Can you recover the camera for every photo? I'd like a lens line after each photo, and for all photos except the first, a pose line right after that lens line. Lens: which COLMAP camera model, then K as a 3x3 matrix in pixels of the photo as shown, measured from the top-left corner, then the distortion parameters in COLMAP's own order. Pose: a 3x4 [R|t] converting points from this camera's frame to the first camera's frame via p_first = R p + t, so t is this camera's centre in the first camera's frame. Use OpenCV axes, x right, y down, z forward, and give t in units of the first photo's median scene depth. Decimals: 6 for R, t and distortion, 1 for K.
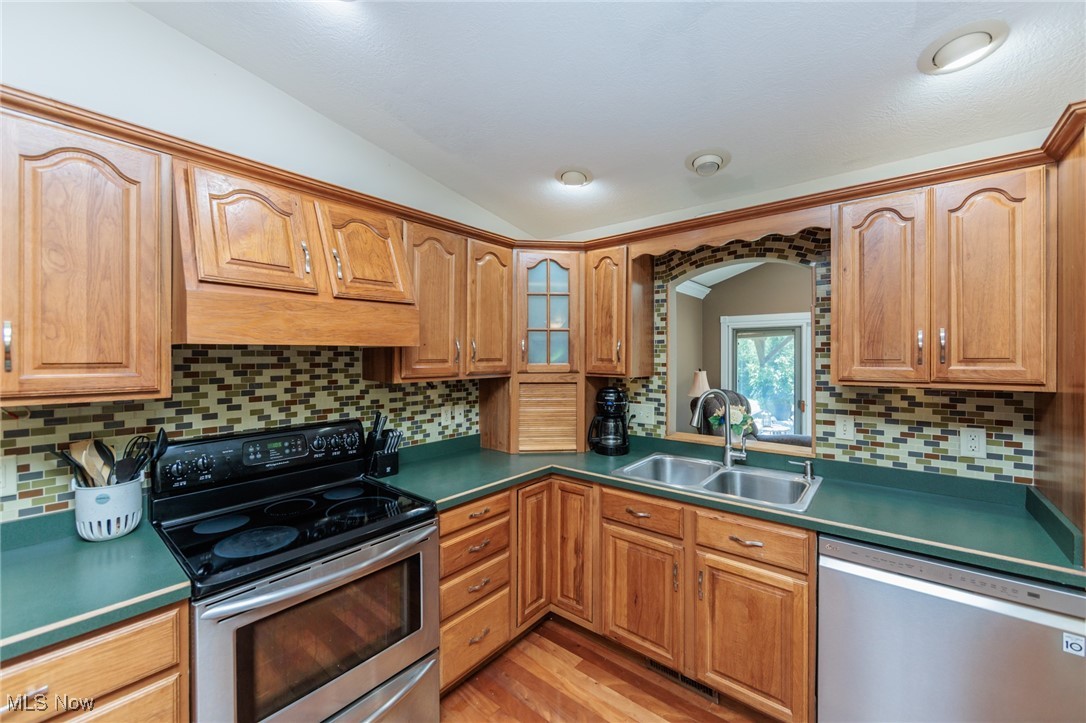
lens RADIAL K [[423.9, 0, 548.1], [0, 423.9, 357.3], [0, 0, 1]] dist [-0.000967, 0.000057]
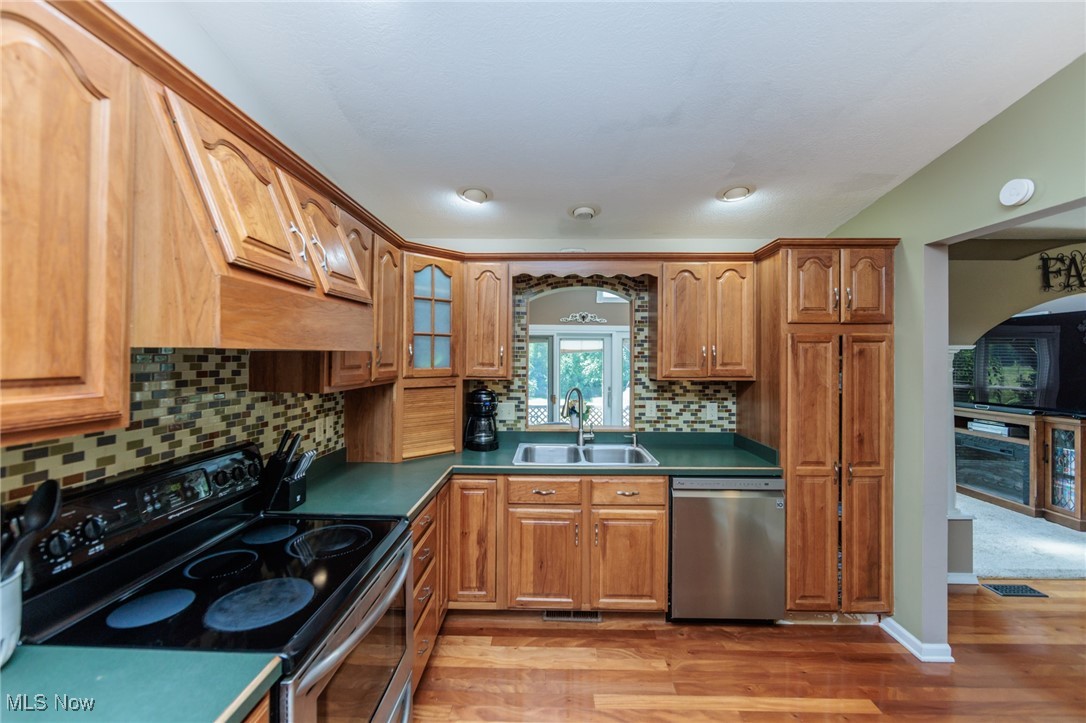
lens RADIAL K [[423.9, 0, 548.1], [0, 423.9, 357.3], [0, 0, 1]] dist [-0.000967, 0.000057]
pose [[0.788263, 0.004711, 0.615320, -0.512517], [-0.002317, 0.999986, -0.004689, -0.008483], [-0.615334, 0.002270, 0.788263, 0.044533]]
